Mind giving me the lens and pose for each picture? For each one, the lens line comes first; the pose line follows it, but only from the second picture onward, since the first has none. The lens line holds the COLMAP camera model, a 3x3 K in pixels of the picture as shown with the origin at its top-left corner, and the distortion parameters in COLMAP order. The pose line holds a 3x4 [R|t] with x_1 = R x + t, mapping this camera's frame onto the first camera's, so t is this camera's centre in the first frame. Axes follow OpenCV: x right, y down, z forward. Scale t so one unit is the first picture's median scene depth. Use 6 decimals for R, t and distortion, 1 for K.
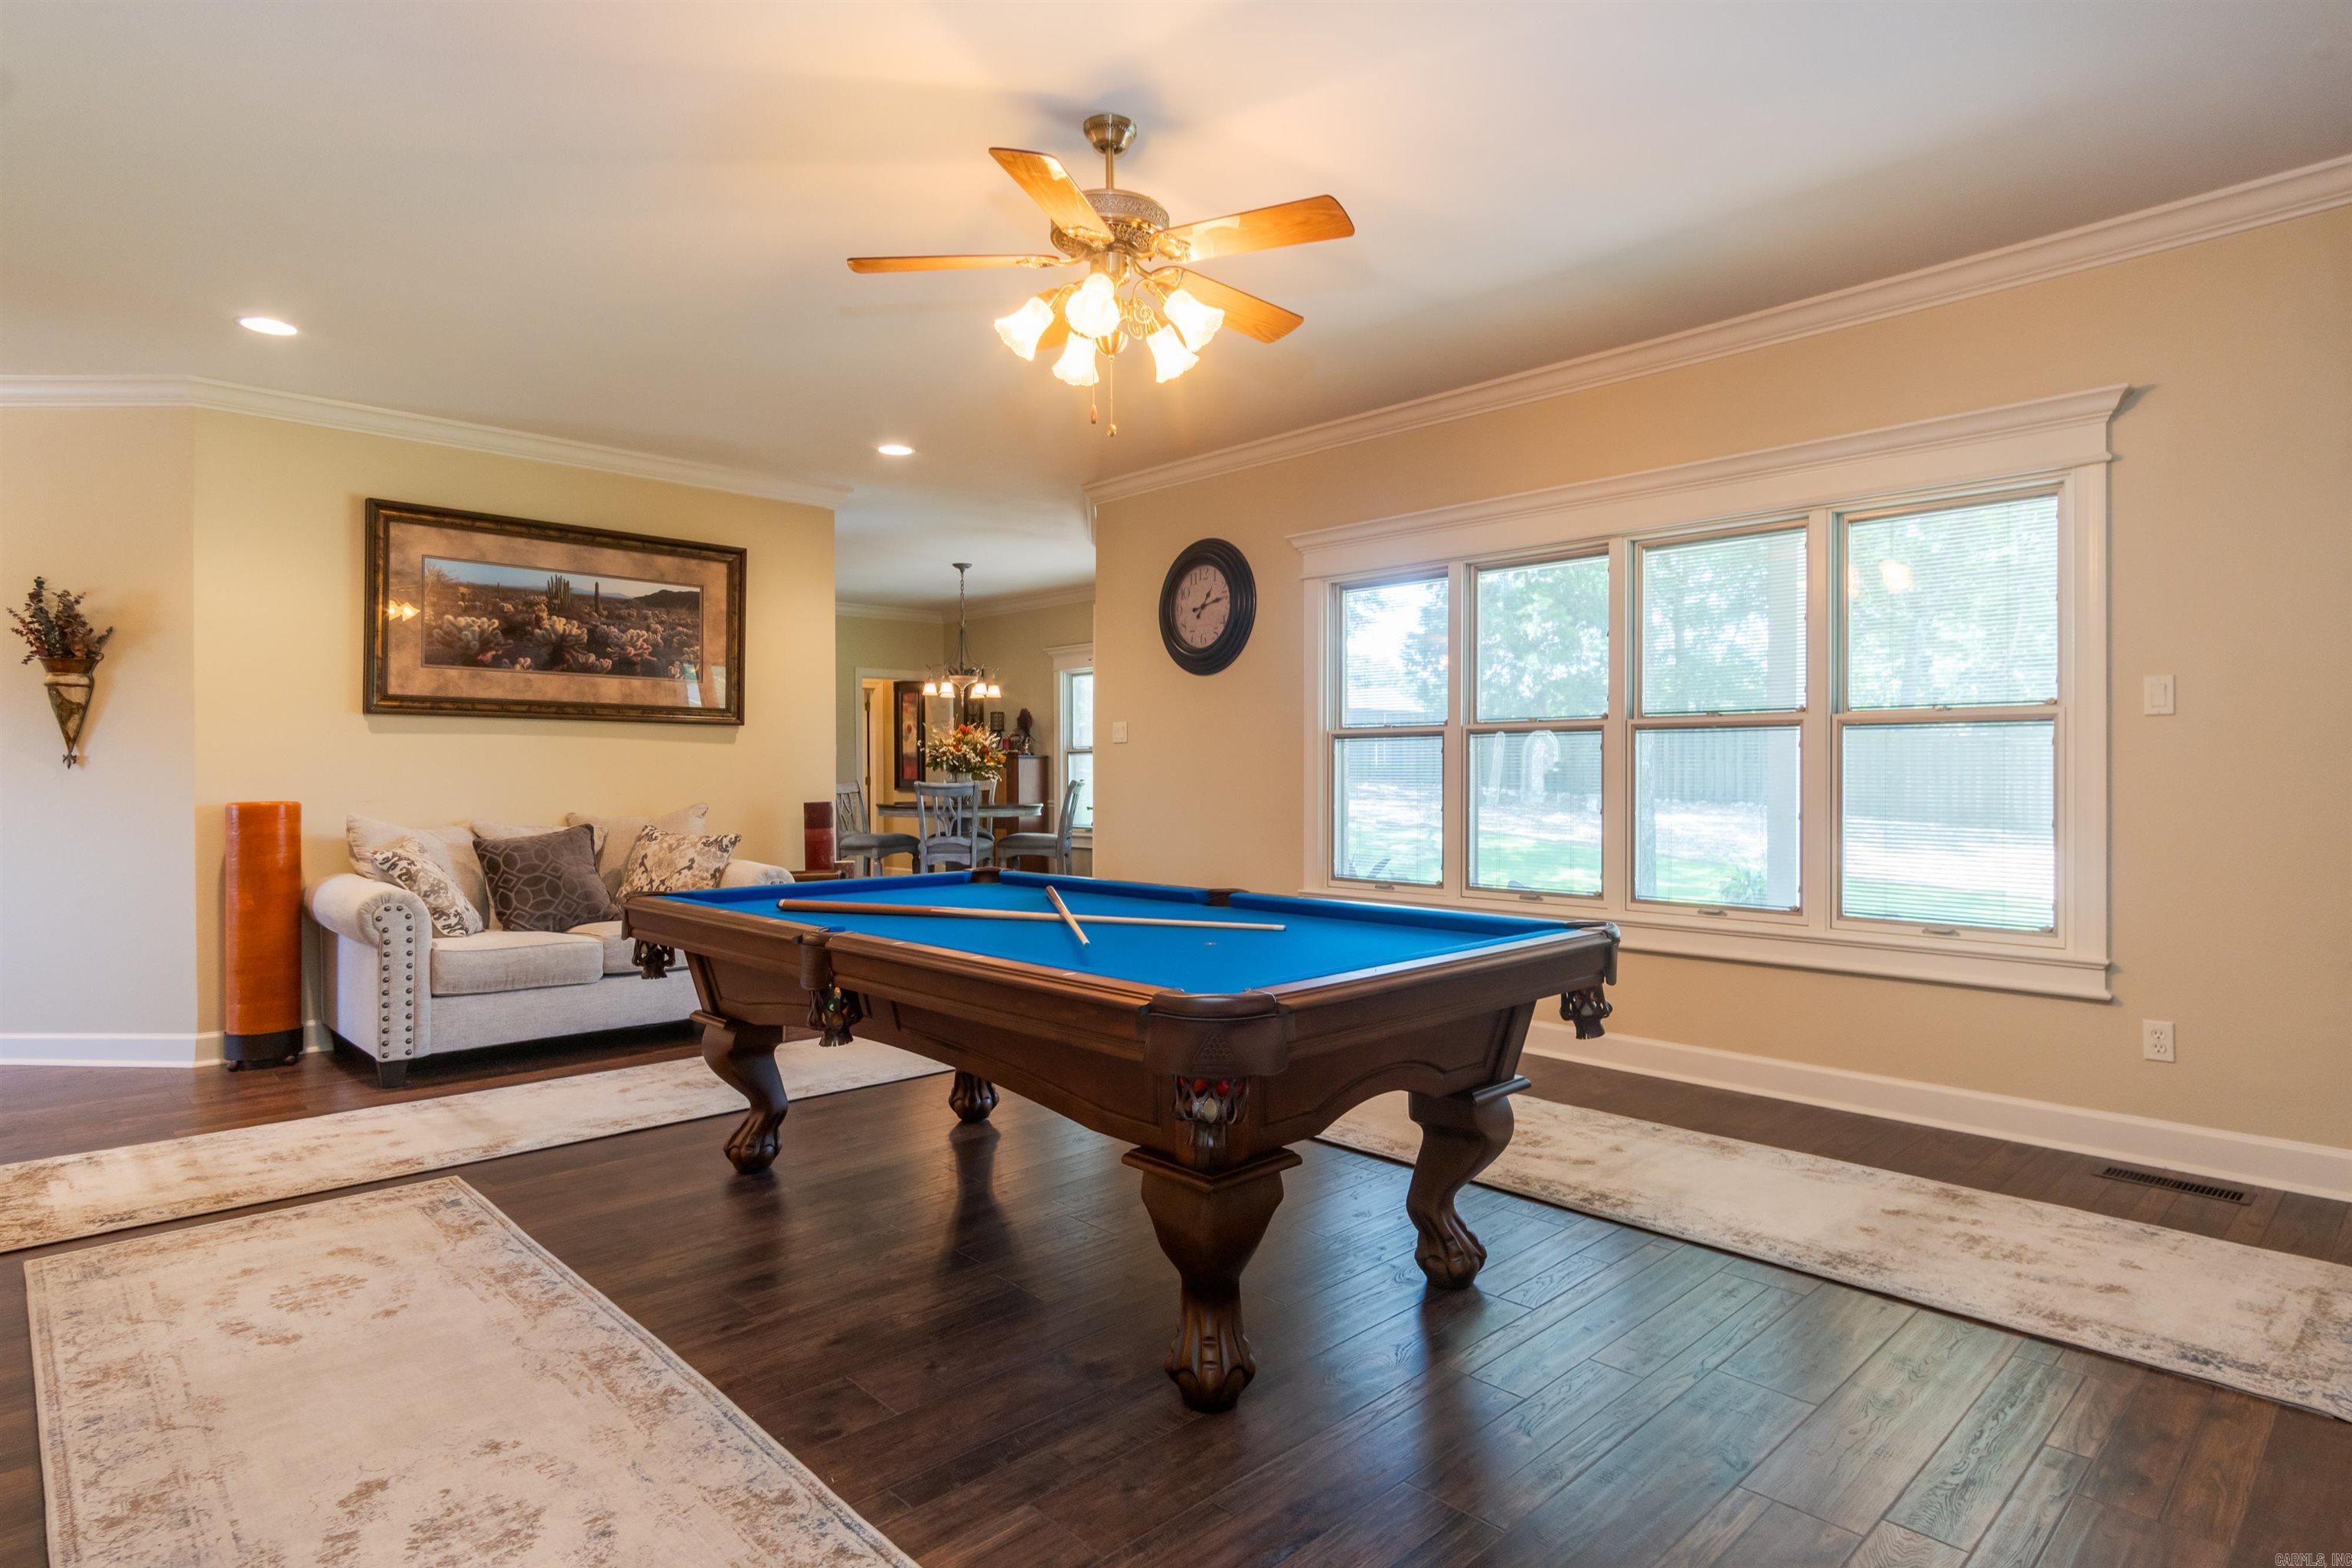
lens RADIAL K [[1245.3, 0, 1196.0], [0, 1245.3, 781.8], [0, 0, 1]] dist [0.001779, 0.000614]
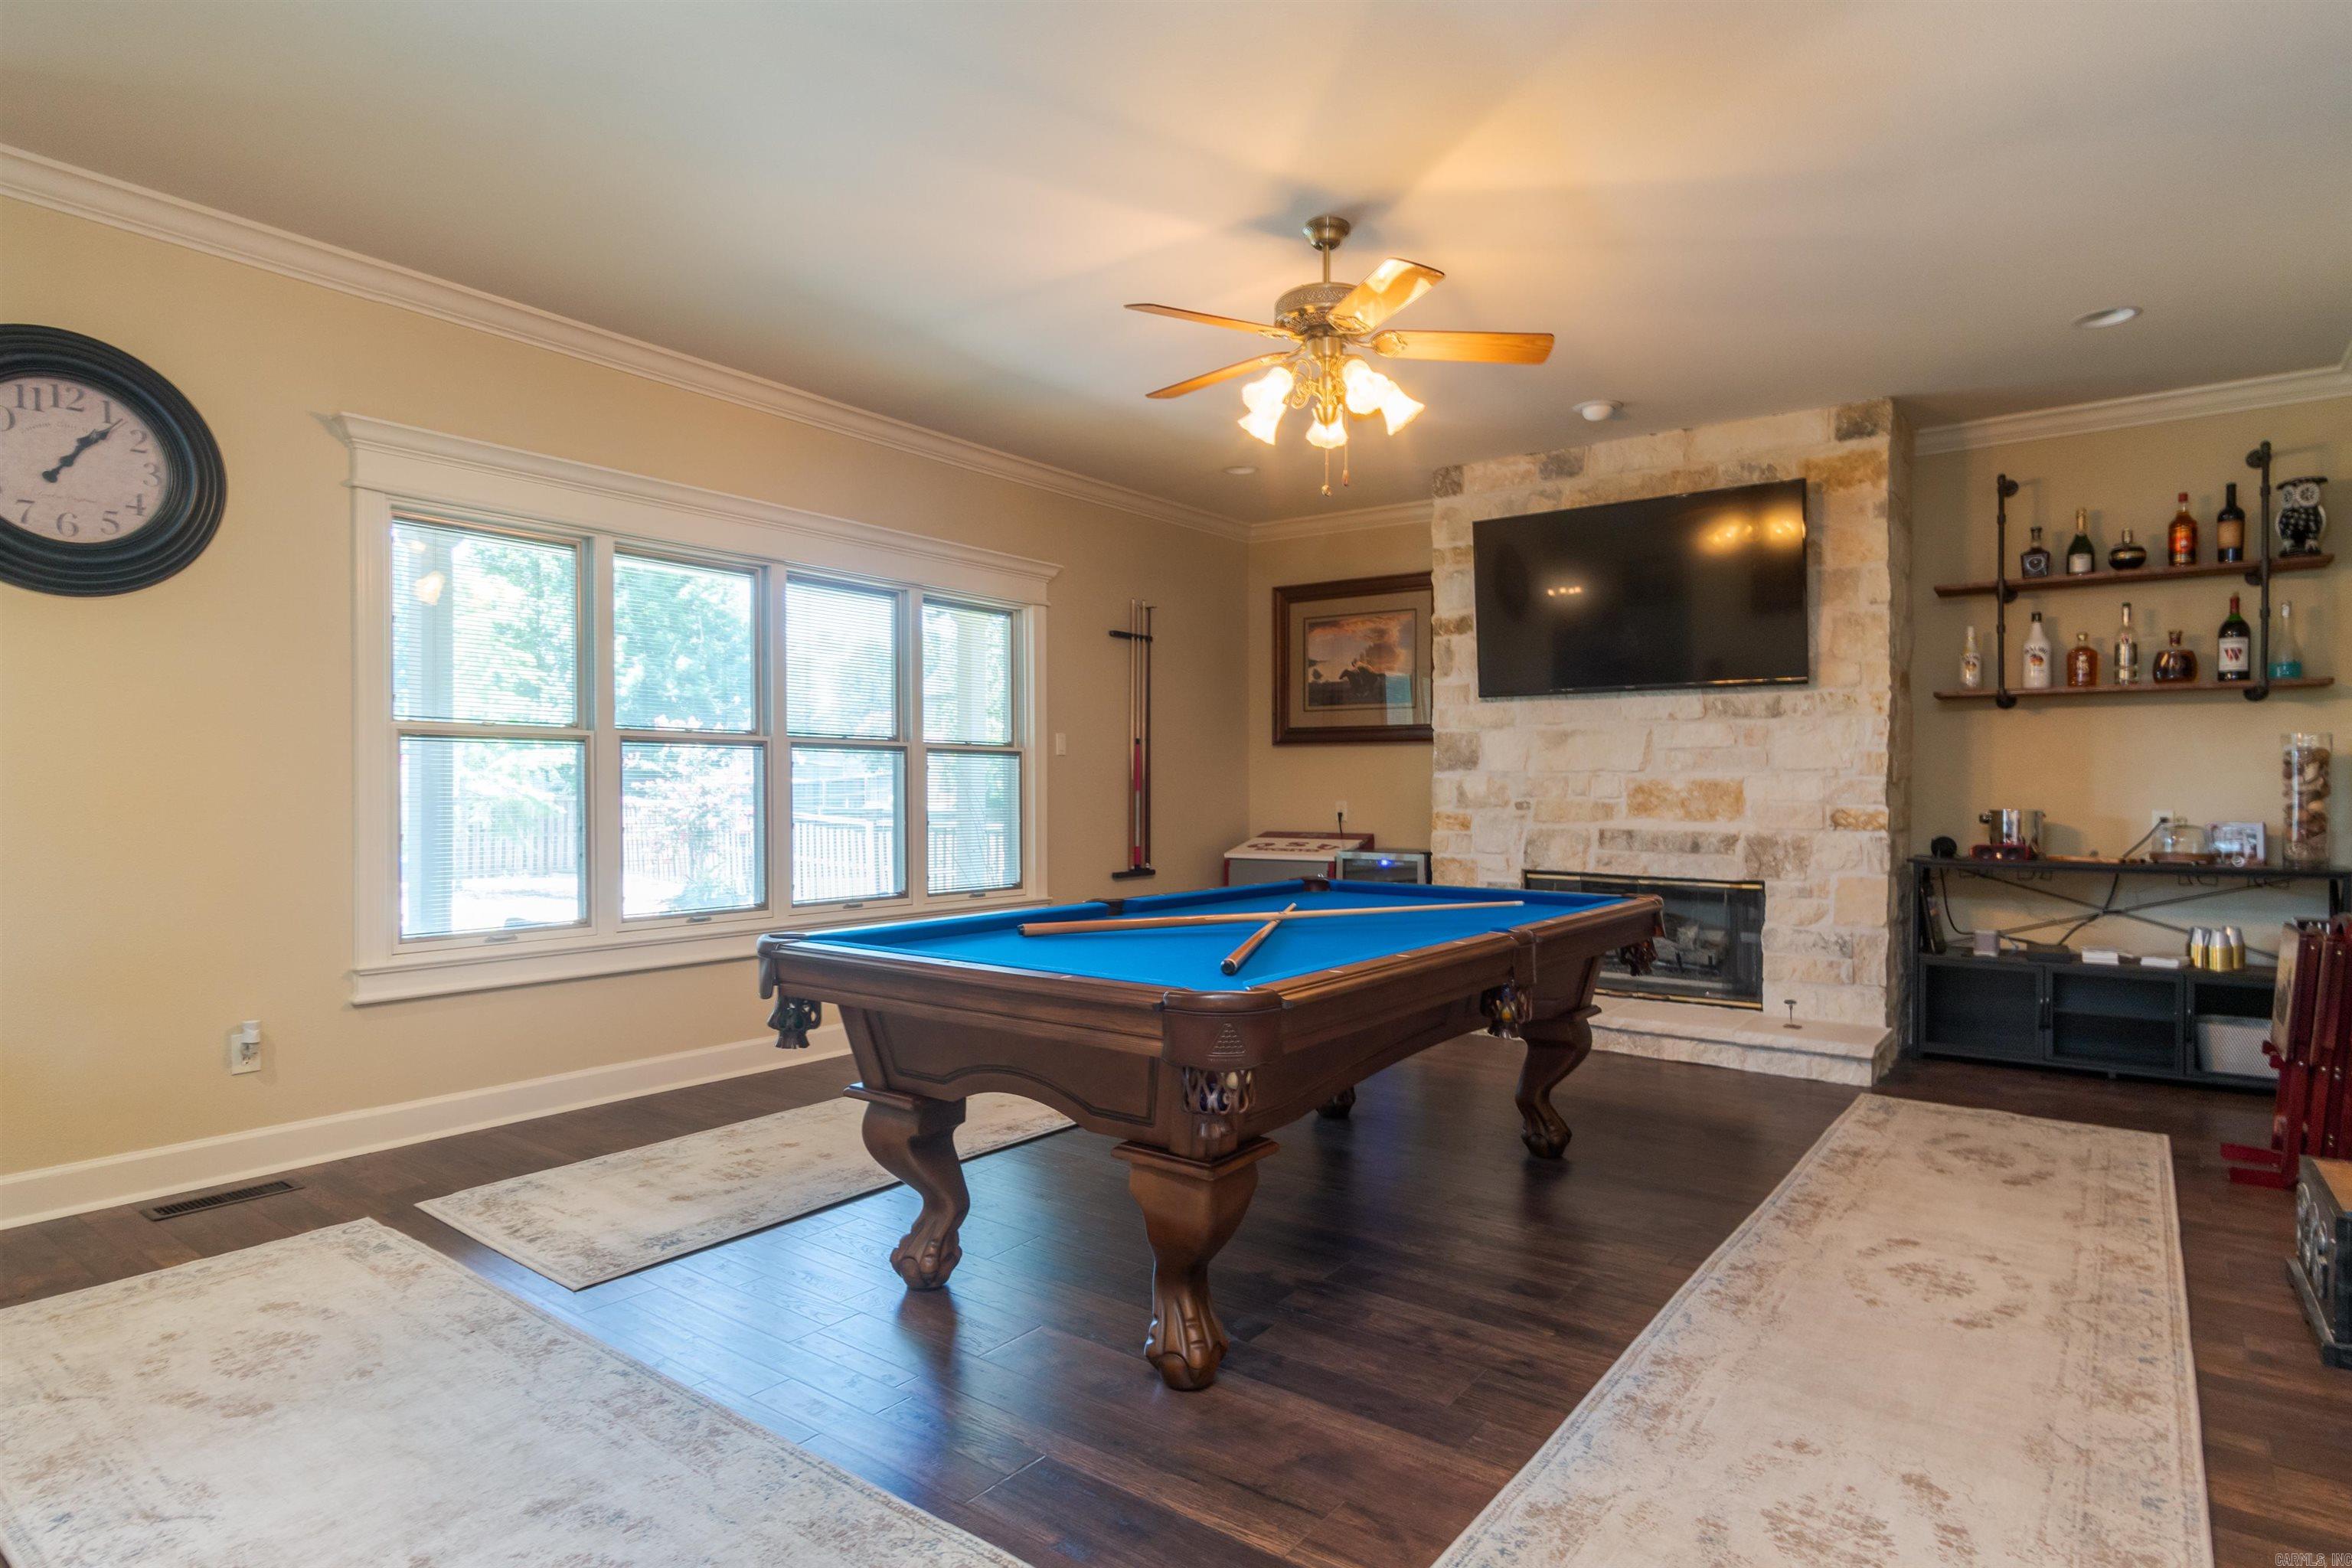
lens RADIAL K [[1245.3, 0, 1197.5], [0, 1245.3, 786.7], [0, 0, 1]] dist [0.001779, 0.000614]
pose [[-0.150468, 0.002780, 0.988611, -1.391312], [0.012184, 0.999925, -0.000957, -0.003432], [-0.988540, 0.011901, -0.150491, 1.507336]]
